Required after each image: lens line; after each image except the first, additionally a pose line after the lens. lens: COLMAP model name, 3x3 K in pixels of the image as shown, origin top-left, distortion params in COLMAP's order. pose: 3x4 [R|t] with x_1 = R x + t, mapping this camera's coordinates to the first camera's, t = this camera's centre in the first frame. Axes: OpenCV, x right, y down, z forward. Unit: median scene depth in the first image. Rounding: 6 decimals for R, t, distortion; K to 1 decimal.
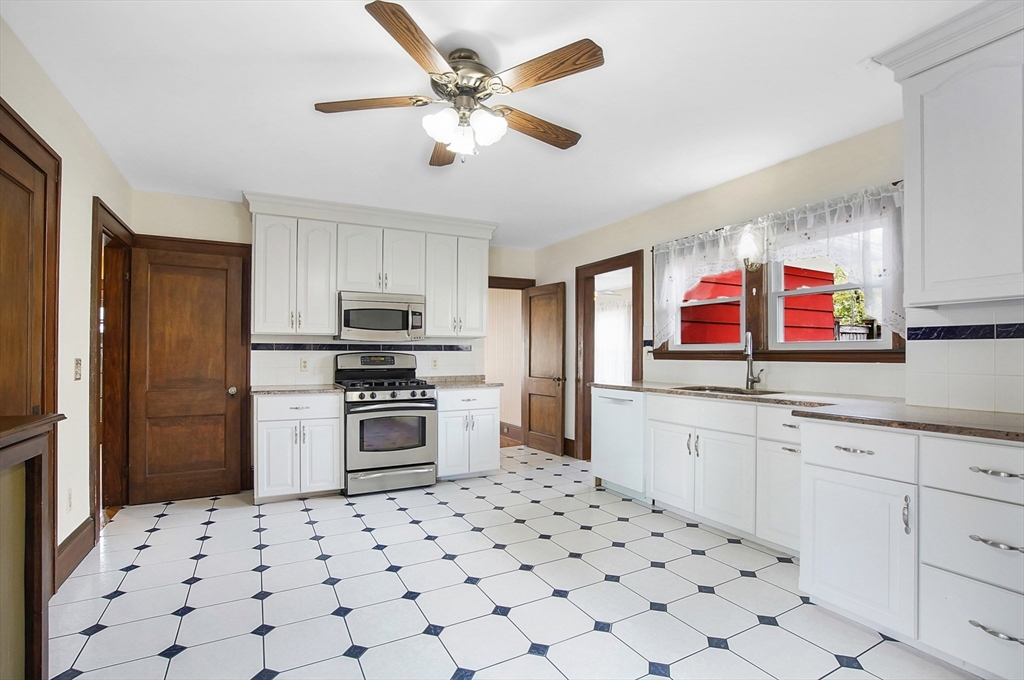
lens RADIAL K [[480.2, 0, 508.1], [0, 480.2, 353.8], [0, 0, 1]] dist [0.000773, 0.000435]
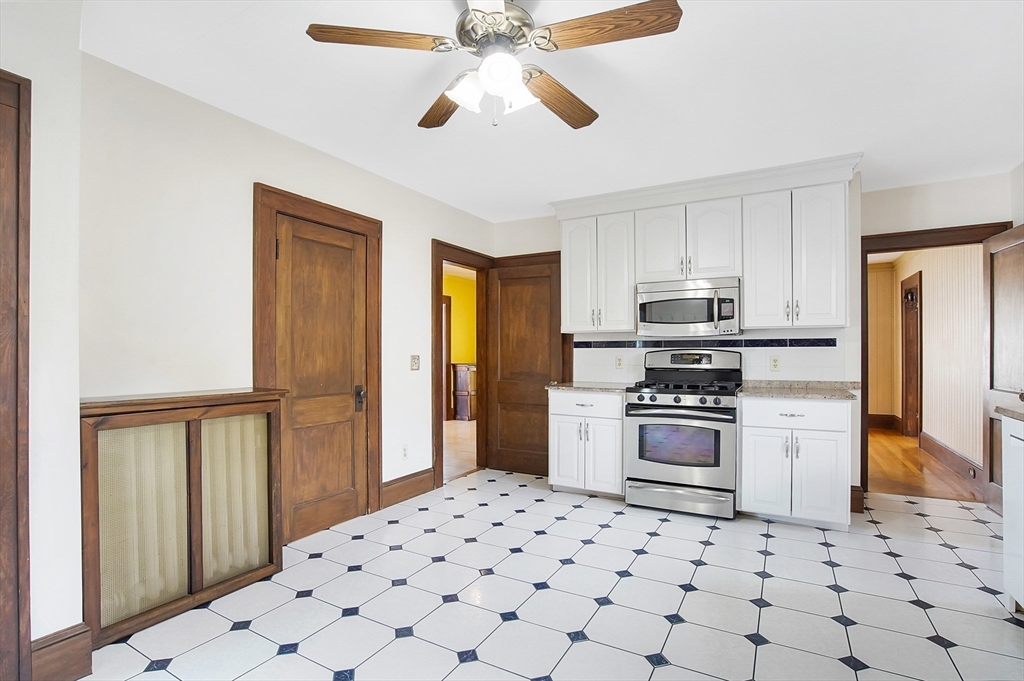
lens RADIAL K [[510.4, 0, 513.1], [0, 510.4, 352.5], [0, 0, 1]] dist [-0.002763, -0.000124]
pose [[0.563266, 0.001348, -0.826275, 0.345081], [0.004636, 0.999978, 0.004791, -0.003640], [0.826263, -0.006529, 0.563247, 0.254082]]
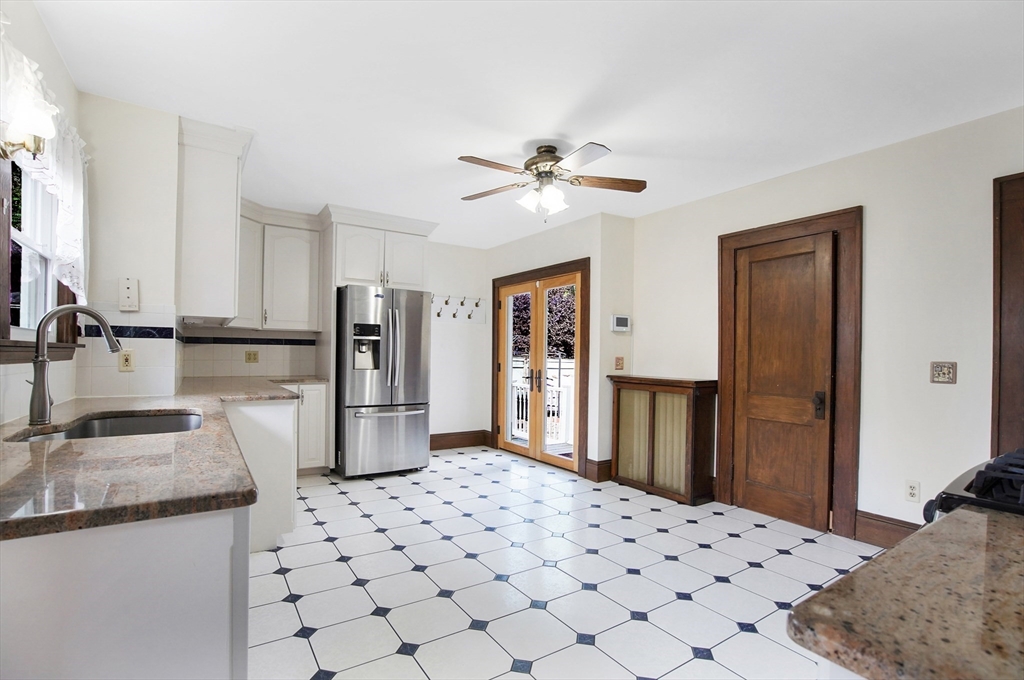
lens RADIAL K [[487.1, 0, 512.0], [0, 487.1, 340.0], [0, 0, 1]] dist [-0.001262, -0.000051]
pose [[-0.995793, -0.000474, -0.091632, 0.060474], [0.002109, 0.999603, -0.028081, -0.006734], [0.091609, -0.028156, -0.995397, 1.240143]]
